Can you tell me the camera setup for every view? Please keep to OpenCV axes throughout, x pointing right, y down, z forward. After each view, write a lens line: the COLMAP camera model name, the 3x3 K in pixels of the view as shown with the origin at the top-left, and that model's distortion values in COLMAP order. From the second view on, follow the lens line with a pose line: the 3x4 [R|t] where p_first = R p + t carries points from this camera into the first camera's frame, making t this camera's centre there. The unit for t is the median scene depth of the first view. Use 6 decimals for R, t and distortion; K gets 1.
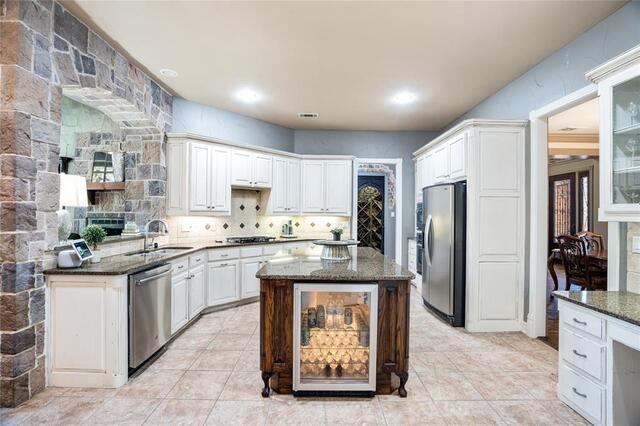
lens RADIAL K [[297.9, 0, 320.5], [0, 297.9, 210.1], [0, 0, 1]] dist [-0.007629, 0.002002]
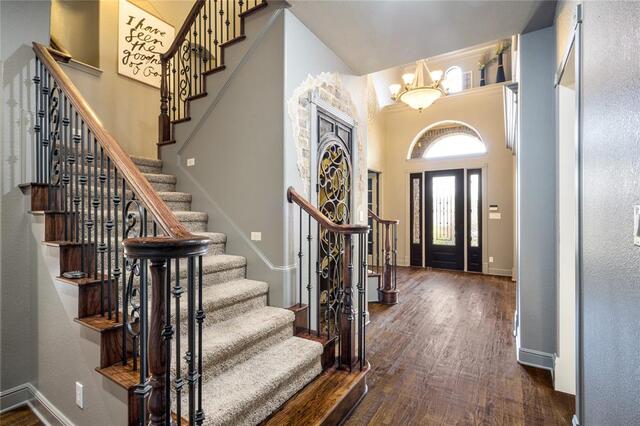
lens RADIAL K [[297.9, 0, 319.8], [0, 297.9, 212.1], [0, 0, 1]] dist [-0.007629, 0.002002]
pose [[0.543828, -0.014003, 0.839080, -0.278229], [-0.003198, 0.999819, 0.018758, -0.012358], [-0.839191, -0.012884, 0.543685, 1.366194]]
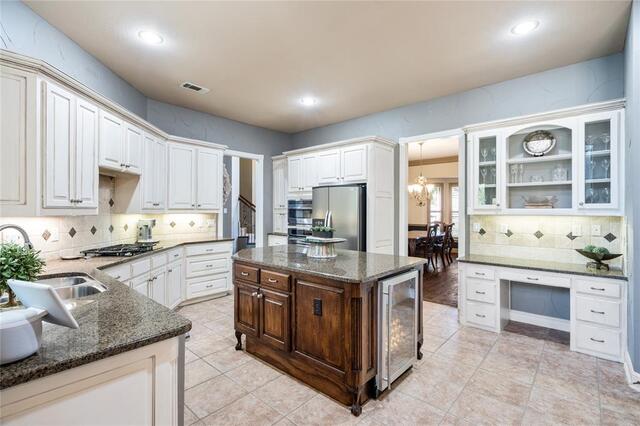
lens RADIAL K [[297.9, 0, 315.8], [0, 297.9, 212.7], [0, 0, 1]] dist [-0.007629, 0.002002]
pose [[0.681906, -0.011101, 0.731355, -0.453503], [-0.005390, 0.999781, 0.020201, -0.001037], [-0.731420, -0.017717, 0.681697, 0.240279]]
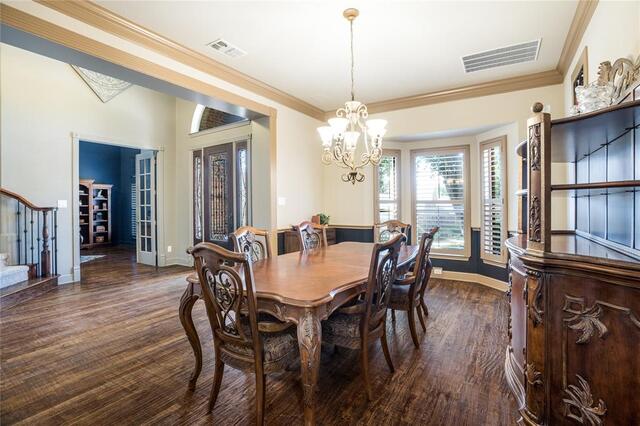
lens RADIAL K [[297.9, 0, 323.1], [0, 297.9, 206.4], [0, 0, 1]] dist [-0.007629, 0.002002]
pose [[0.538558, -0.016014, 0.842436, 0.563811], [0.000608, 0.999827, 0.018616, 0.024958], [-0.842588, -0.009514, 0.538474, 0.650896]]
